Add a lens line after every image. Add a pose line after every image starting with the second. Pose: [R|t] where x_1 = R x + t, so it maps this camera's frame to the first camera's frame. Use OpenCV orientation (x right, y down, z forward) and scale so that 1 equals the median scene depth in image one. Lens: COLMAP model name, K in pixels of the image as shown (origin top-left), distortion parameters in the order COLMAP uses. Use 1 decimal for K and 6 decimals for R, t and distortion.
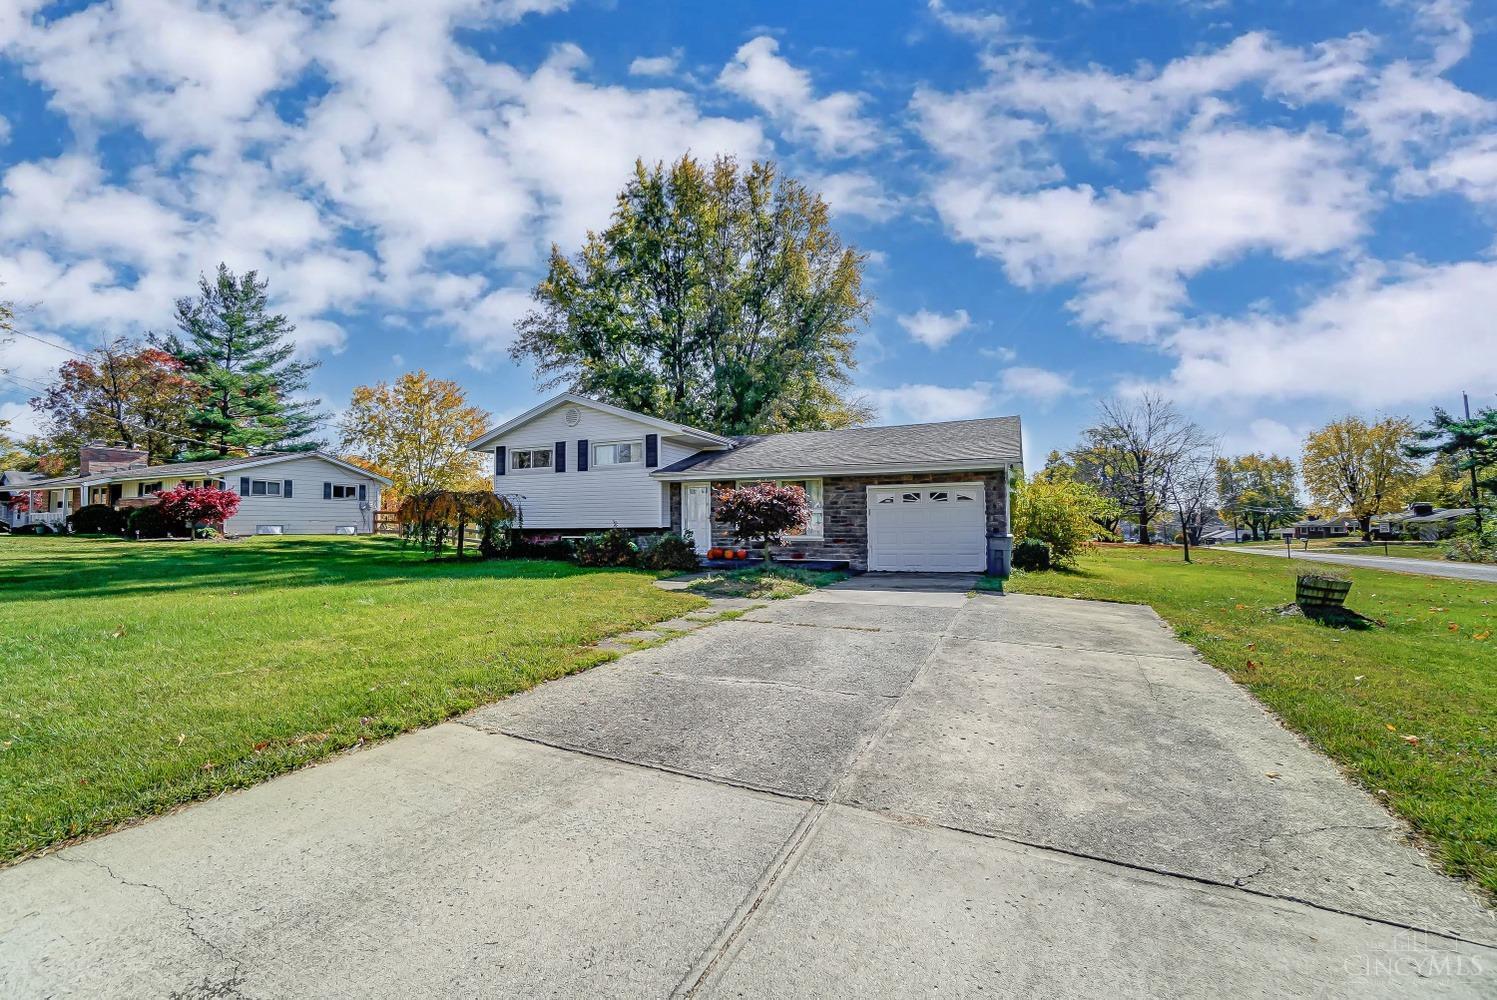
lens RADIAL K [[662.4, 0, 739.7], [0, 662.4, 500.8], [0, 0, 1]] dist [-0.066768, 0.025021]
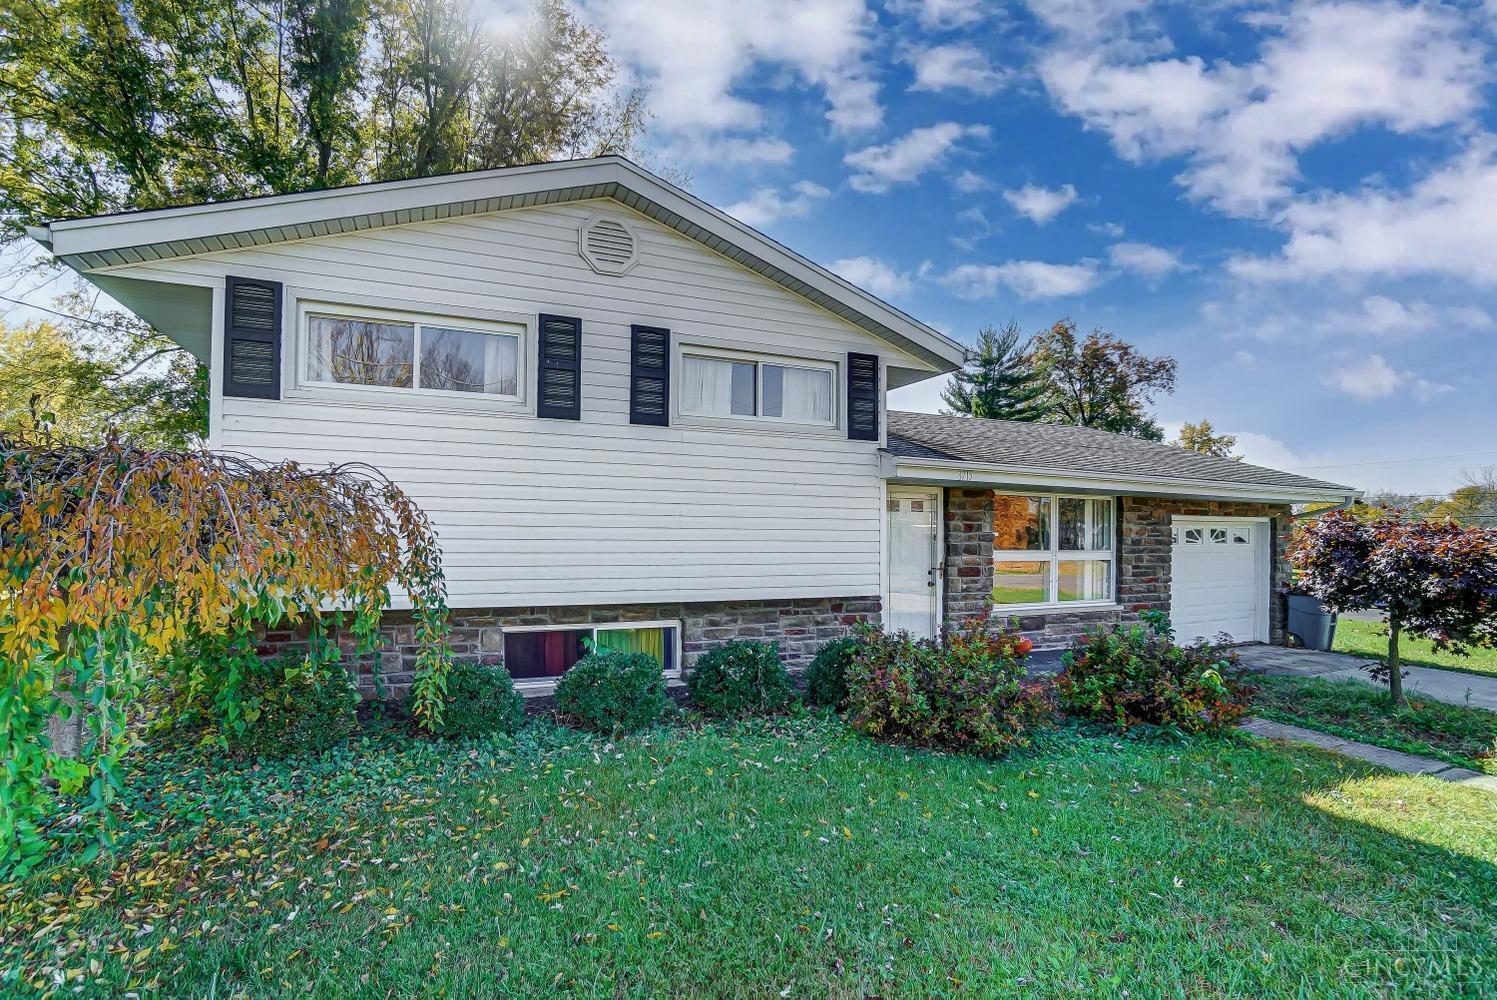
lens RADIAL K [[671.6, 0, 746.4], [0, 671.6, 539.6], [0, 0, 1]] dist [-0.040403, 0.000132]
pose [[0.688439, 0.007168, 0.725258, -0.439297], [-0.046541, 0.998327, 0.034312, -0.002758], [-0.723799, -0.057376, 0.687621, 0.740795]]
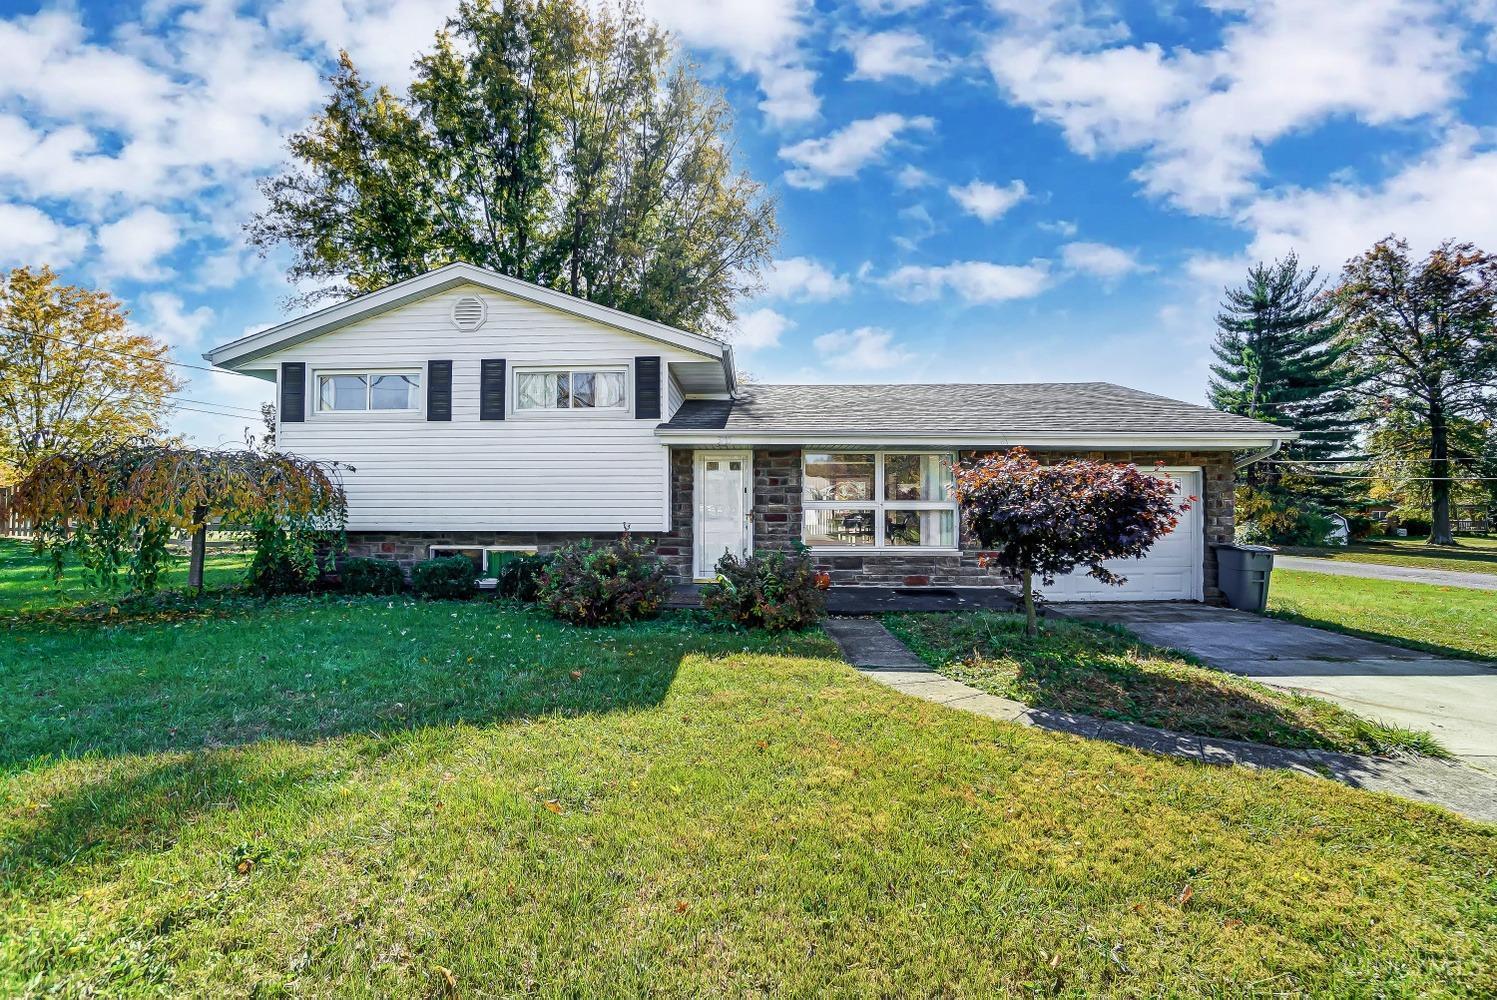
lens RADIAL K [[662.4, 0, 739.7], [0, 662.4, 500.8], [0, 0, 1]] dist [-0.066768, 0.025021]
pose [[0.924684, 0.014482, 0.380459, -0.253310], [-0.024102, 0.999499, 0.020532, 0.002859], [-0.379971, -0.028156, 0.924570, 0.456885]]
